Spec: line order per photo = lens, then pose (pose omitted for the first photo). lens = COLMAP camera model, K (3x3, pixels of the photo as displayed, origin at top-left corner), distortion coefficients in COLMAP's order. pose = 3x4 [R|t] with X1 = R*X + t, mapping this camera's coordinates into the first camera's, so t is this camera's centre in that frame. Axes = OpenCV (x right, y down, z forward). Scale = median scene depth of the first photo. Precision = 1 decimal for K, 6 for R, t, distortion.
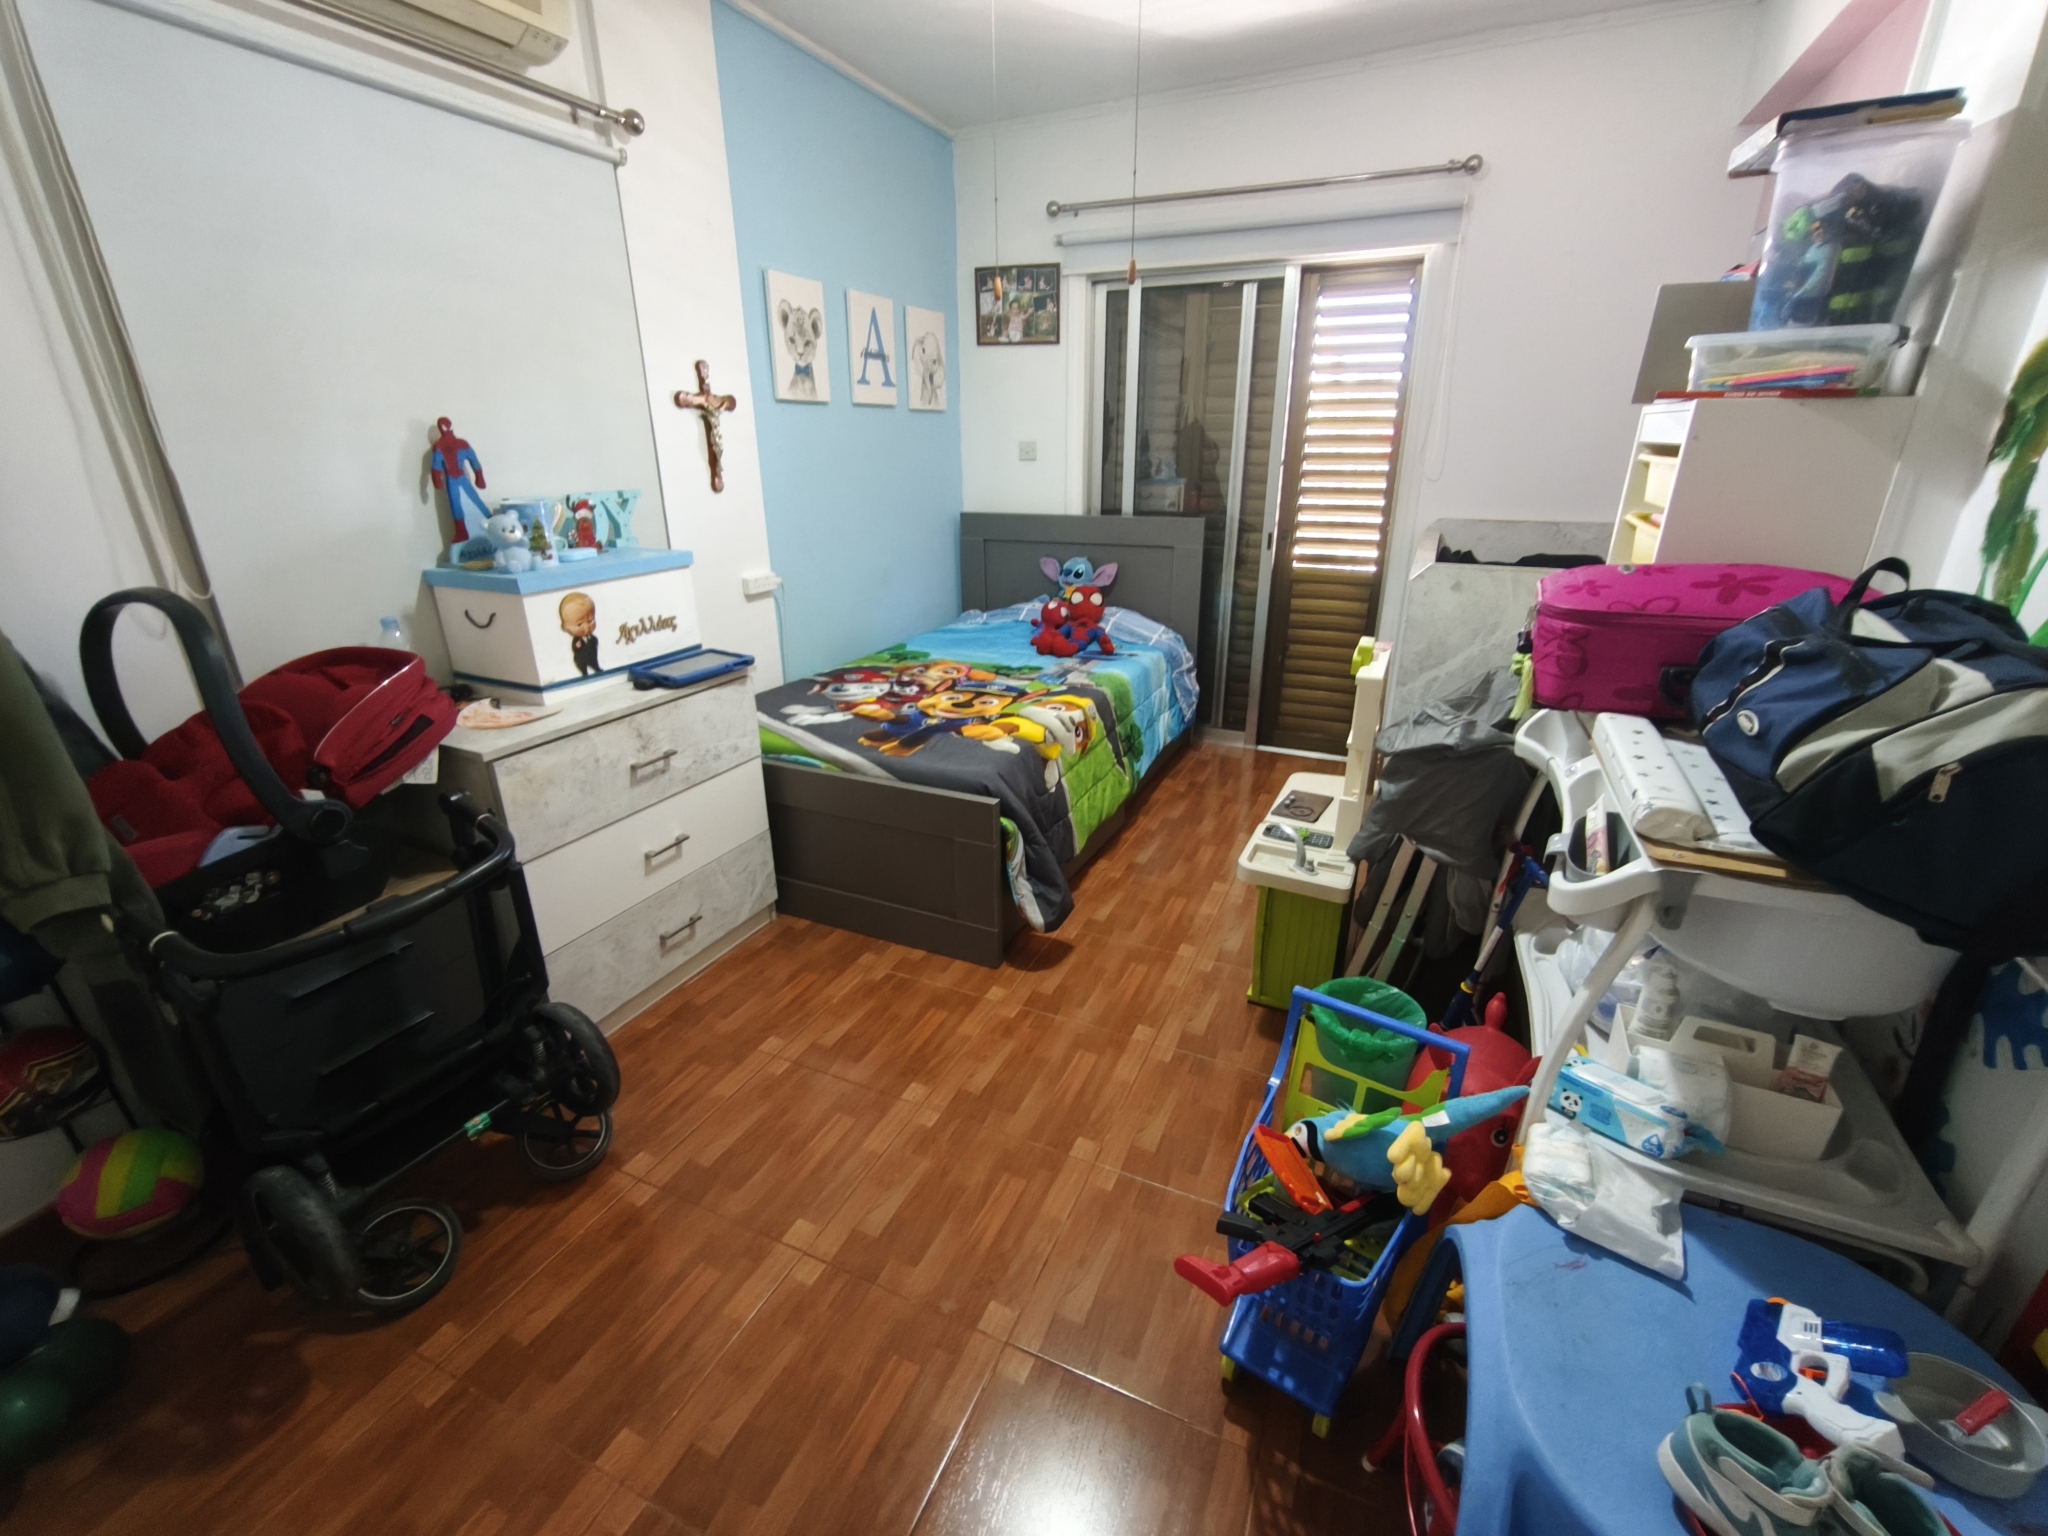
lens RADIAL K [[869.1, 0, 1027.3], [0, 869.1, 769.5], [0, 0, 1]] dist [-0.002088, 0.000776]
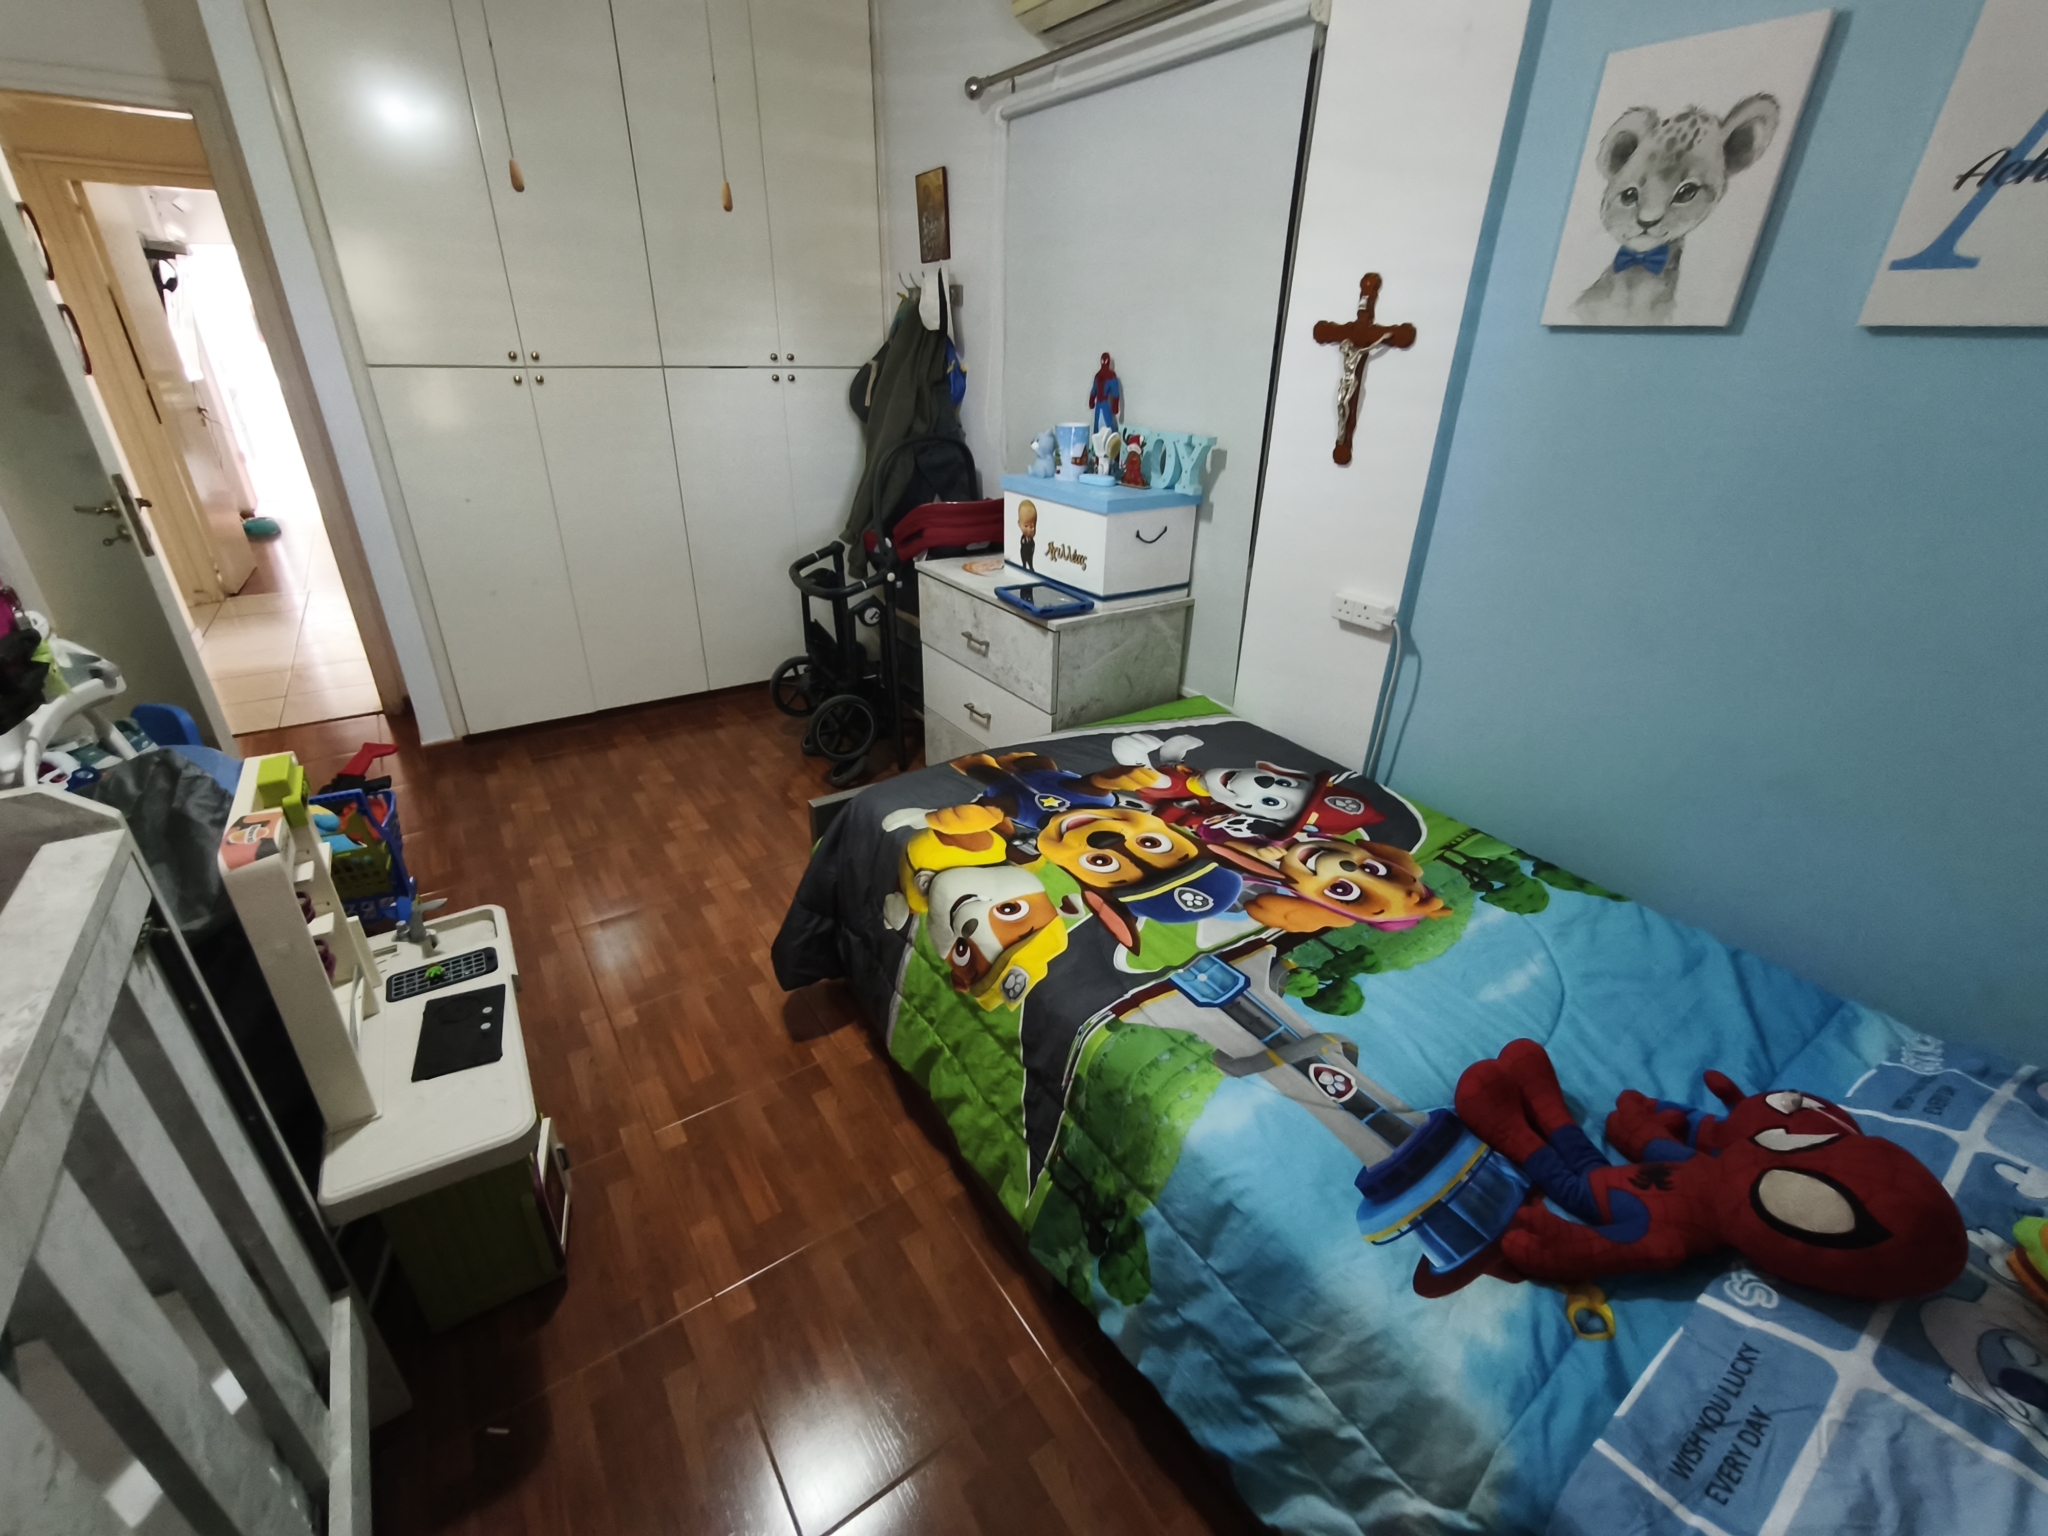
lens RADIAL K [[869.1, 0, 1027.3], [0, 869.1, 769.5], [0, 0, 1]] dist [-0.002088, 0.000776]
pose [[-0.509755, 0.373786, -0.774877, 0.405288], [-0.327819, 0.748343, 0.576643, -0.441728], [0.795415, 0.547966, -0.258938, 1.075144]]
